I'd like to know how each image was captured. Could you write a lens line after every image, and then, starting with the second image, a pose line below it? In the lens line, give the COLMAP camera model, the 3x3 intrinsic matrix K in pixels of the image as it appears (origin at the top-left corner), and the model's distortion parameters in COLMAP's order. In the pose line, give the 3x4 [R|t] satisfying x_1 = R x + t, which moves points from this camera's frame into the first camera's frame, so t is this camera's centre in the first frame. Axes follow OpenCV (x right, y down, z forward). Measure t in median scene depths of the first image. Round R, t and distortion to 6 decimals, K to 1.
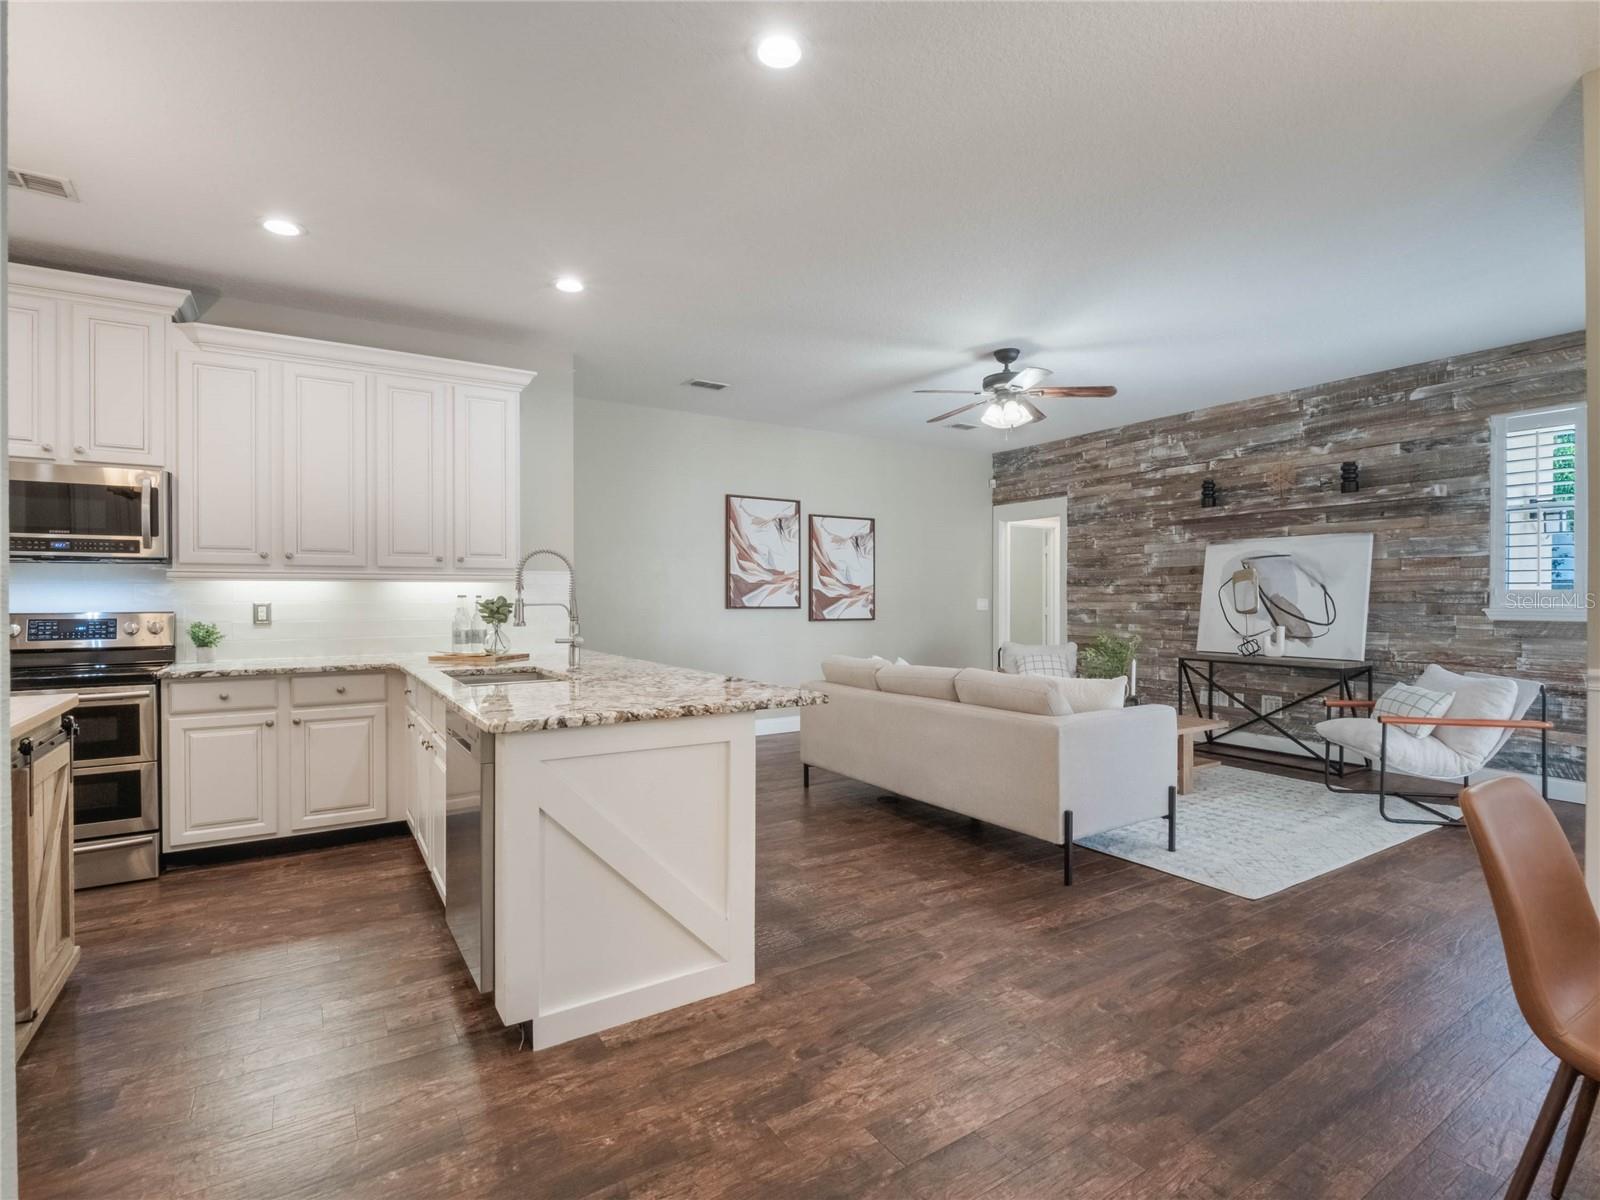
lens RADIAL K [[784.6, 0, 807.0], [0, 784.6, 604.0], [0, 0, 1]] dist [-0.009031, -0.003220]
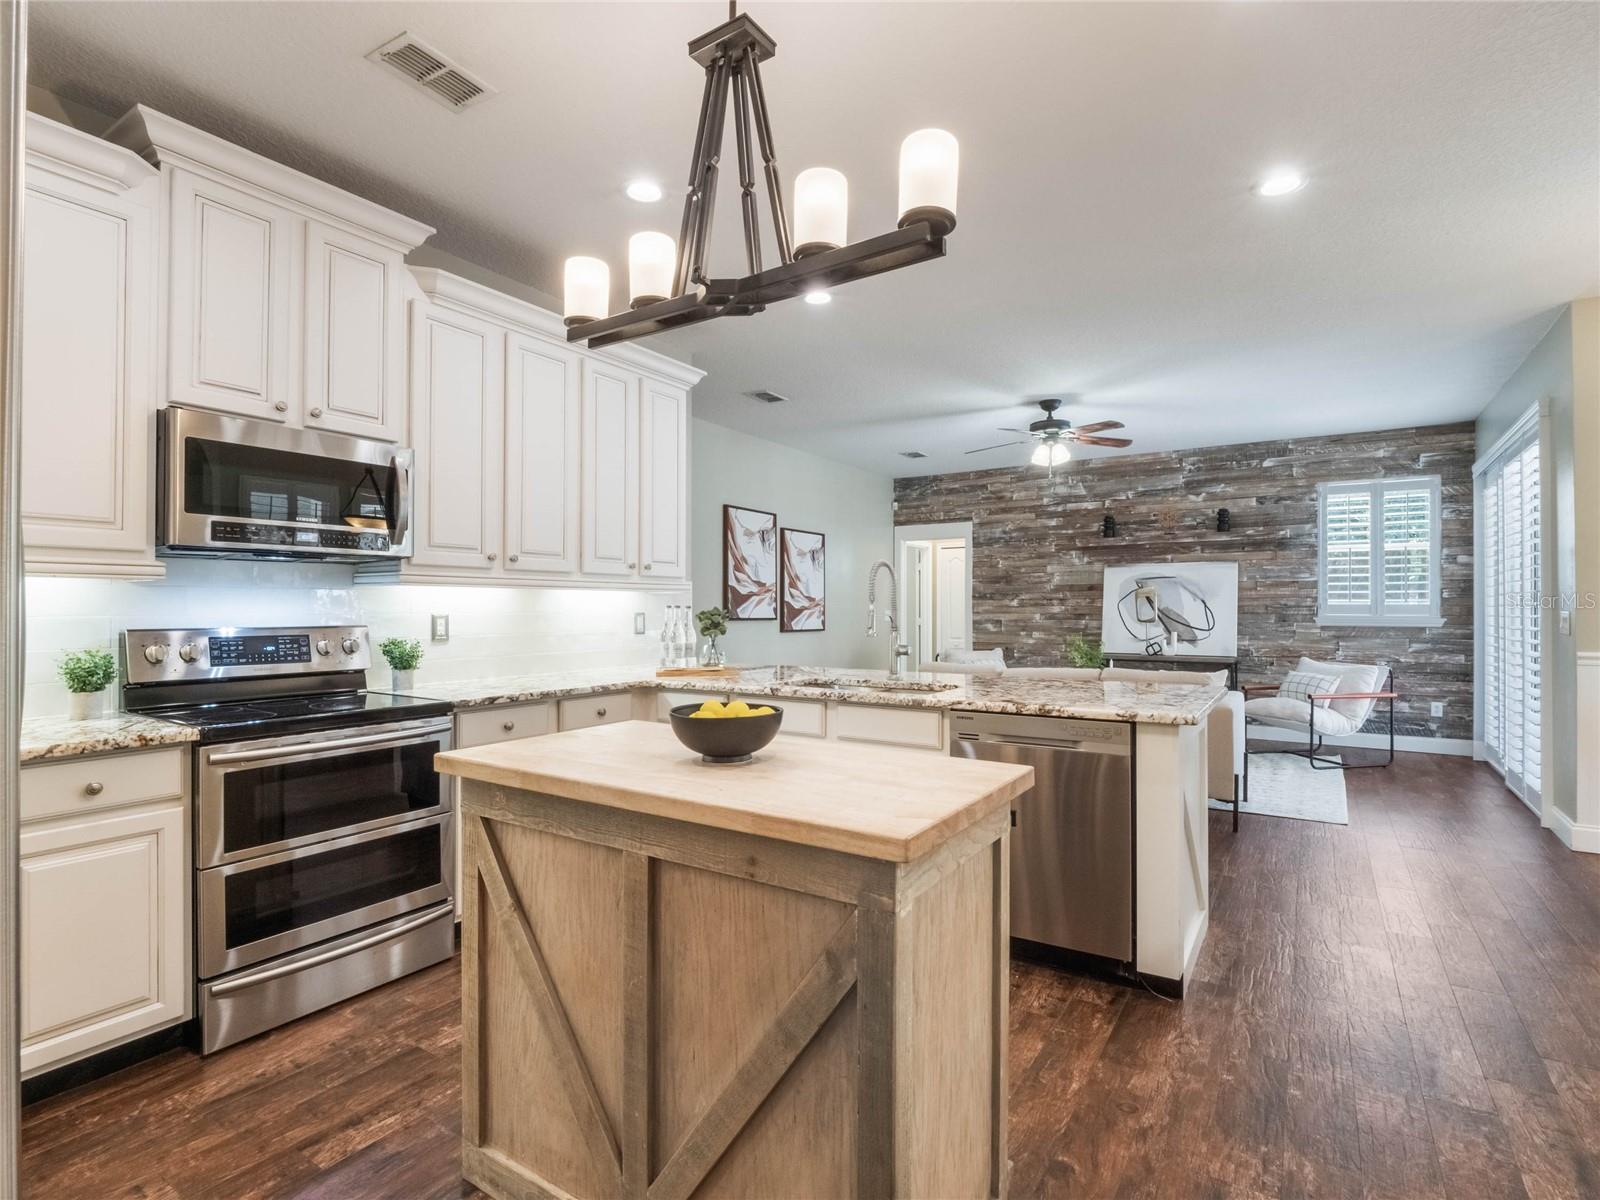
lens RADIAL K [[784.6, 0, 811.1], [0, 784.6, 605.2], [0, 0, 1]] dist [-0.009031, -0.003220]
pose [[0.912025, 0.003977, 0.410114, -0.447448], [0.001564, 0.999912, -0.013173, 0.000436], [-0.410131, 0.012655, 0.911939, 0.058992]]
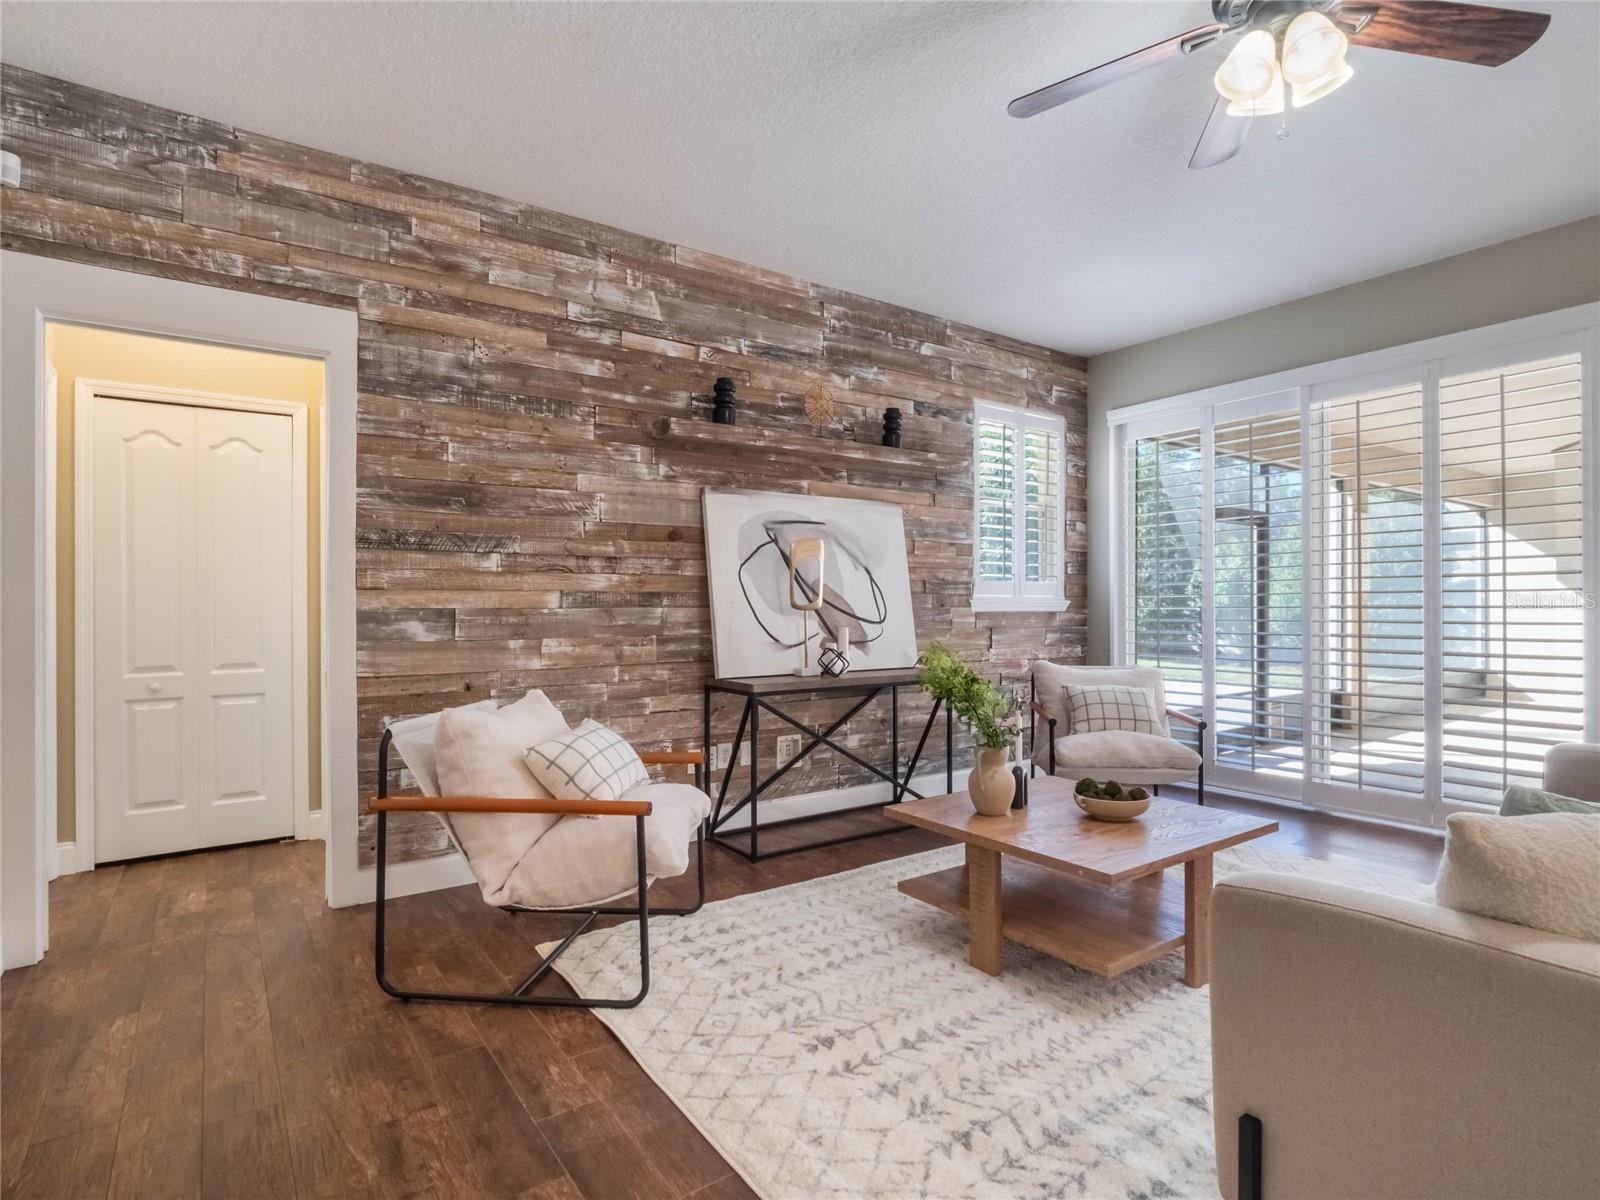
lens RADIAL K [[802.6, 0, 777.0], [0, 802.6, 608.6], [0, 0, 1]] dist [-0.006691, -0.002912]
pose [[-0.026011, -0.001801, 0.999660, -0.076863], [0.010662, 0.999941, 0.002079, 0.009676], [-0.999605, 0.010713, -0.025990, 1.013373]]
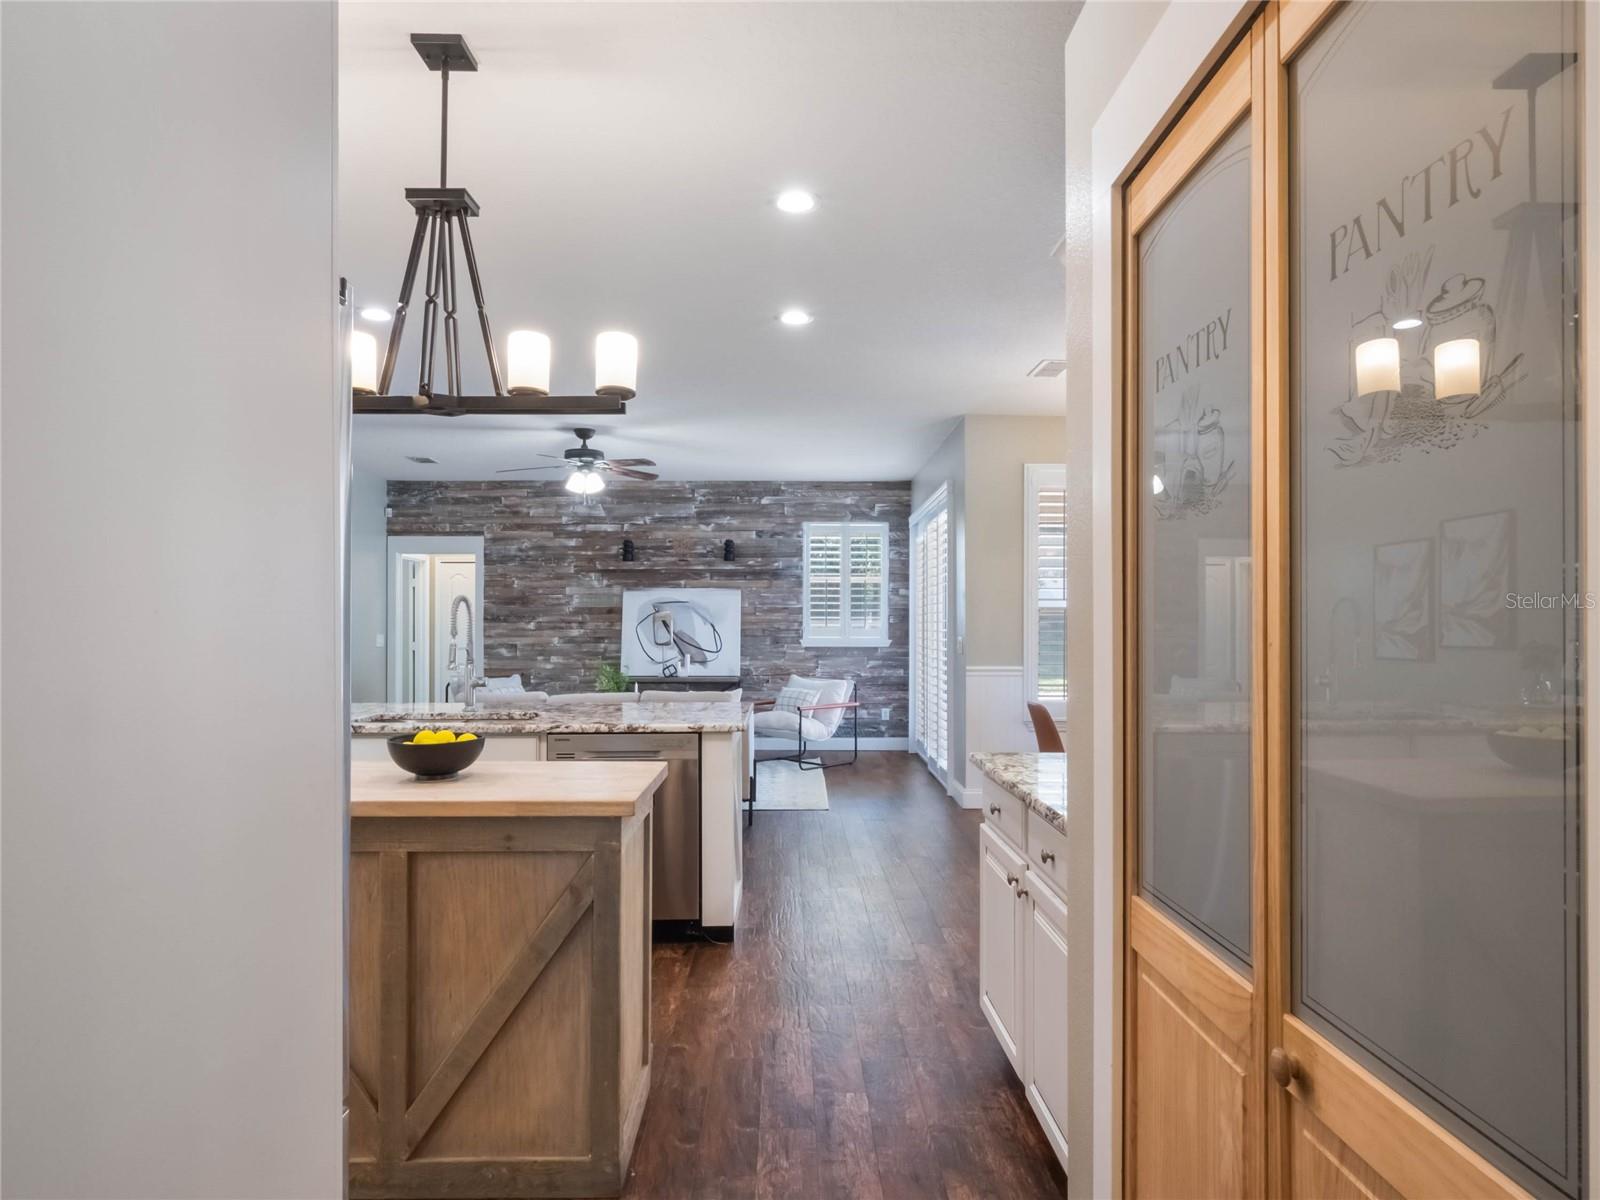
lens RADIAL K [[915.8, 0, 797.1], [0, 915.8, 627.6], [0, 0, 1]] dist [0.009548, 0.001699]
pose [[0.536606, -0.000712, 0.843833, -0.603169], [0.005775, 0.999979, -0.002829, -0.011471], [-0.843813, 0.006391, 0.536599, -0.018434]]
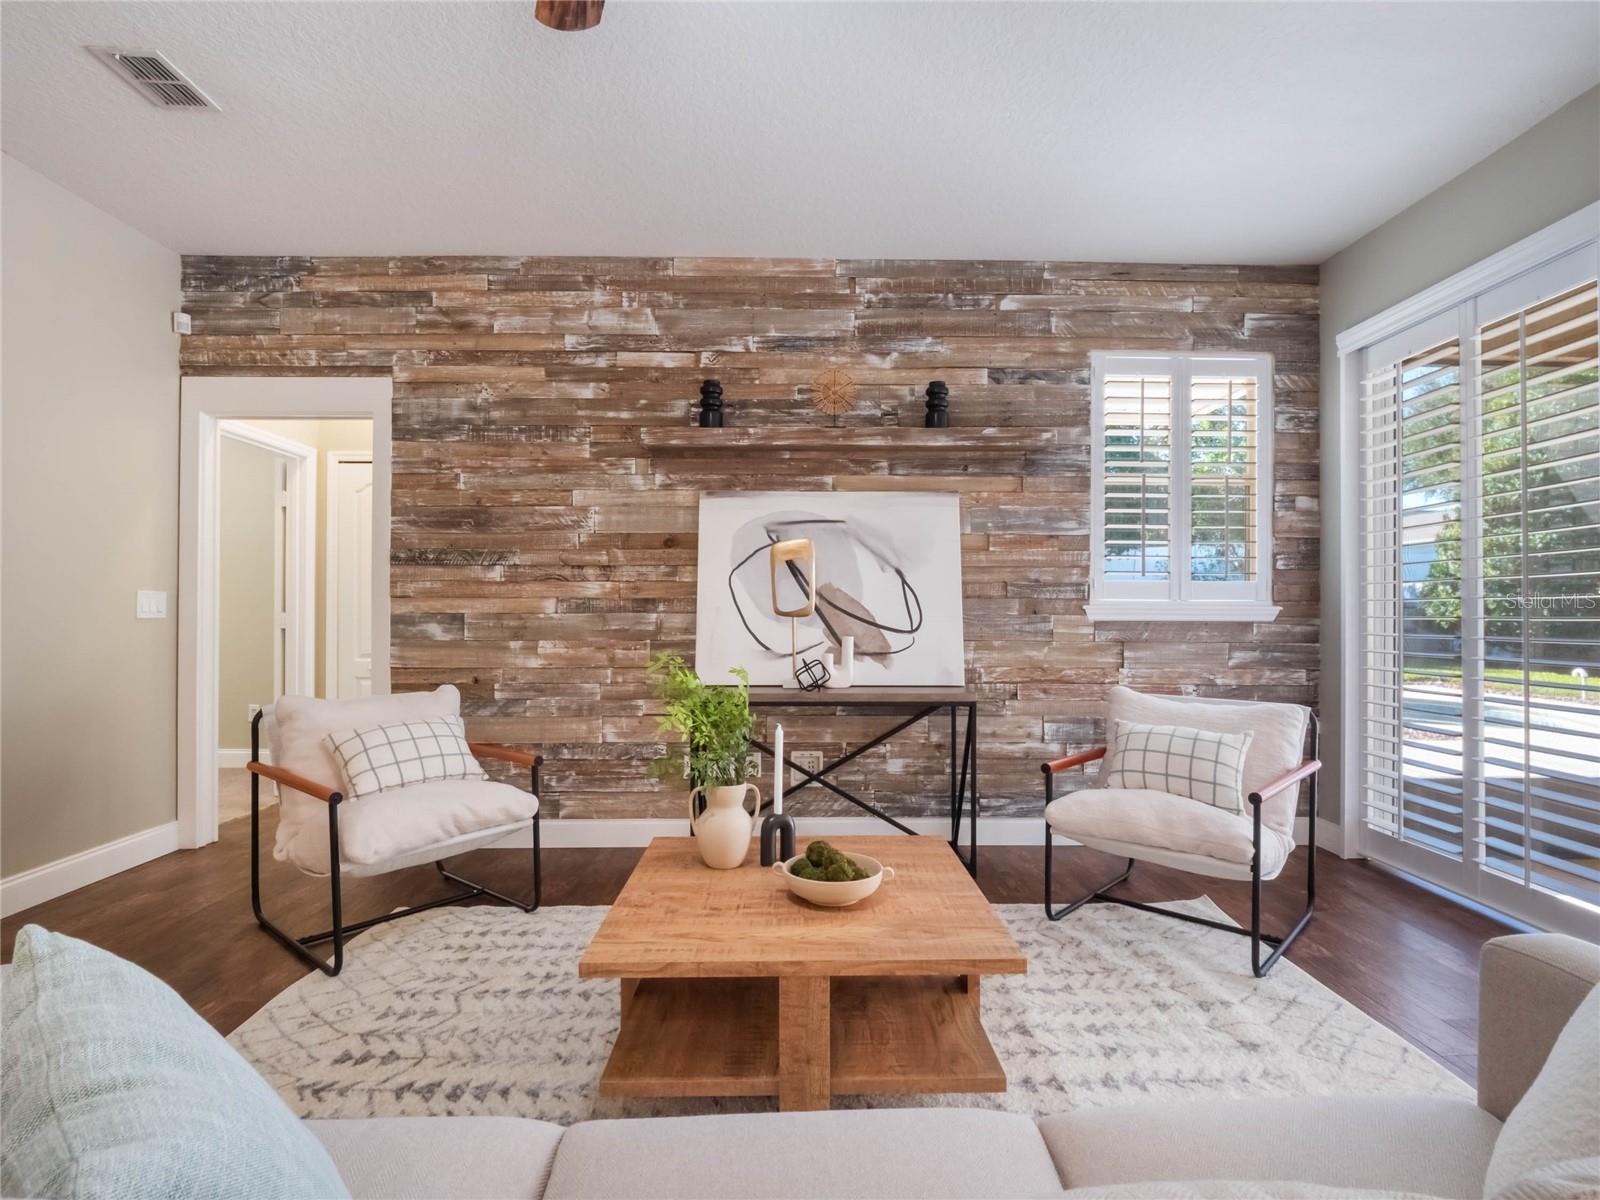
lens RADIAL K [[802.6, 0, 818.6], [0, 802.6, 604.9], [0, 0, 1]] dist [-0.006691, -0.002912]
pose [[0.519435, 0.006522, 0.854485, 0.063211], [0.004320, 0.999938, -0.010259, 0.009639], [-0.854499, 0.009020, 0.519375, 0.658006]]
